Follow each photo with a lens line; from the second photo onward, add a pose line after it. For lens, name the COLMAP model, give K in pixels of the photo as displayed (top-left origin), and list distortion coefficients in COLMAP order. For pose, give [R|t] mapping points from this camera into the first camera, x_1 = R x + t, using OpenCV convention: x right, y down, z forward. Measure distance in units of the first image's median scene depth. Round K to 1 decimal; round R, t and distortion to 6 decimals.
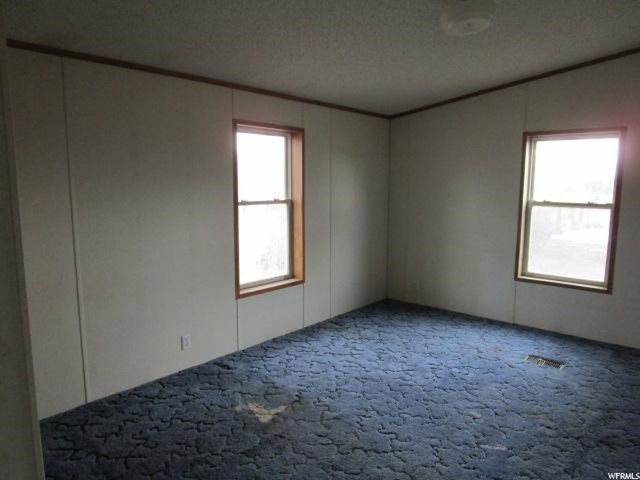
lens RADIAL K [[450.0, 0, 325.0], [0, 450.0, 245.0], [0, 0, 1]] dist [-0.025177, 0.000836]
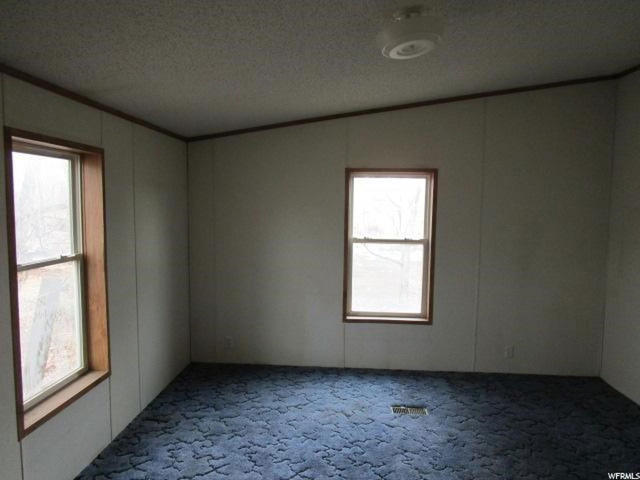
lens RADIAL K [[450.0, 0, 316.5], [0, 450.0, 243.7], [0, 0, 1]] dist [-0.025177, 0.000836]
pose [[0.805369, -0.051890, 0.590498, -0.192109], [0.076847, 0.996894, -0.017209, -0.081478], [-0.587771, 0.059237, 0.806856, 0.279016]]
